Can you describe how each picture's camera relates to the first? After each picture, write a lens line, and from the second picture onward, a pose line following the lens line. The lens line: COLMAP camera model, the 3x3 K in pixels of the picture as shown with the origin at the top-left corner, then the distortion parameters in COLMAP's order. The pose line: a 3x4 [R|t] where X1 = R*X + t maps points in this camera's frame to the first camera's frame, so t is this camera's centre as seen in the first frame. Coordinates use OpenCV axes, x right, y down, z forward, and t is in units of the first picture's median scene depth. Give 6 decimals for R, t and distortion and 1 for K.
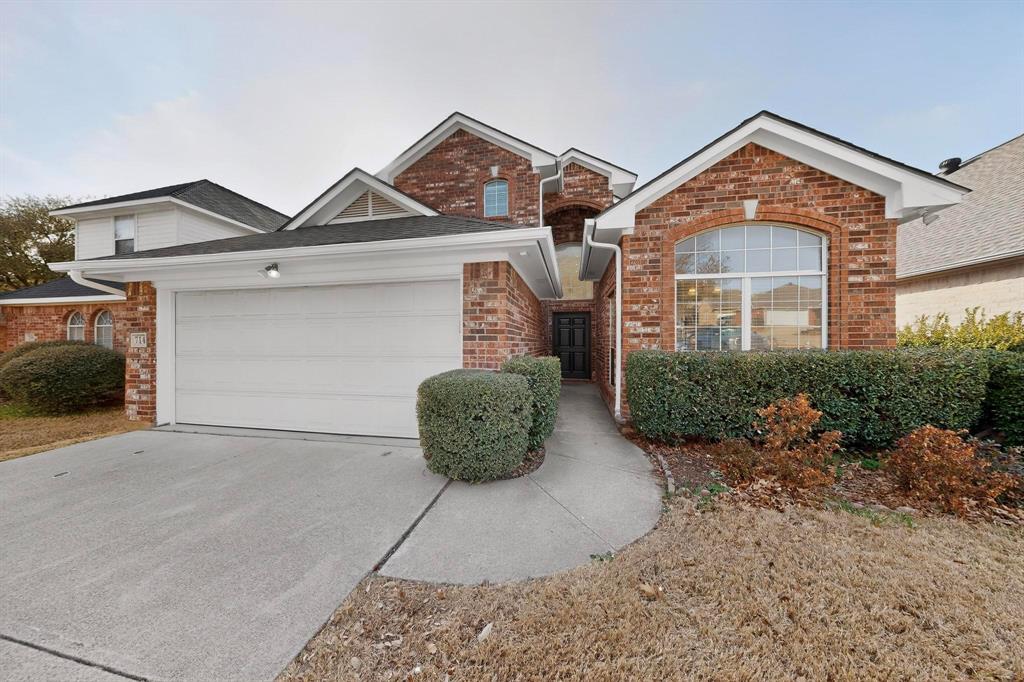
lens RADIAL K [[302.5, 0, 512.0], [0, 302.5, 341.0], [0, 0, 1]] dist [0.017313, 0.000016]
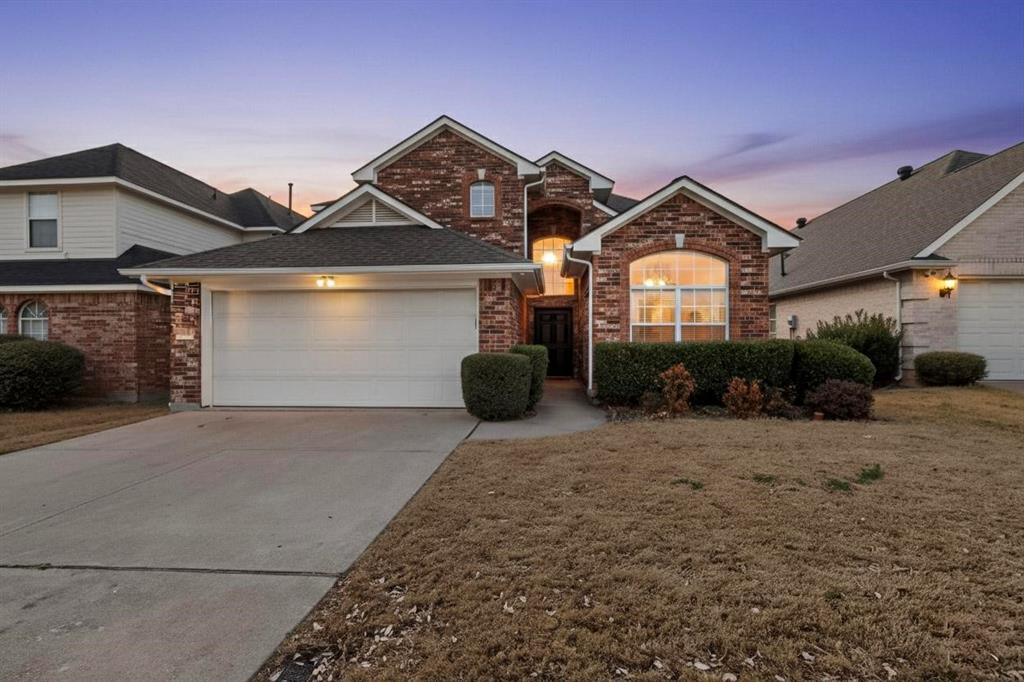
lens RADIAL K [[449.4, 0, 512.0], [0, 449.4, 341.0], [0, 0, 1]] dist [0.001204, 0.000211]
pose [[0.994287, 0.001404, 0.106734, -0.183877], [-0.001216, 0.999998, -0.001833, 0.029787], [-0.106737, 0.001693, 0.994286, -0.864166]]
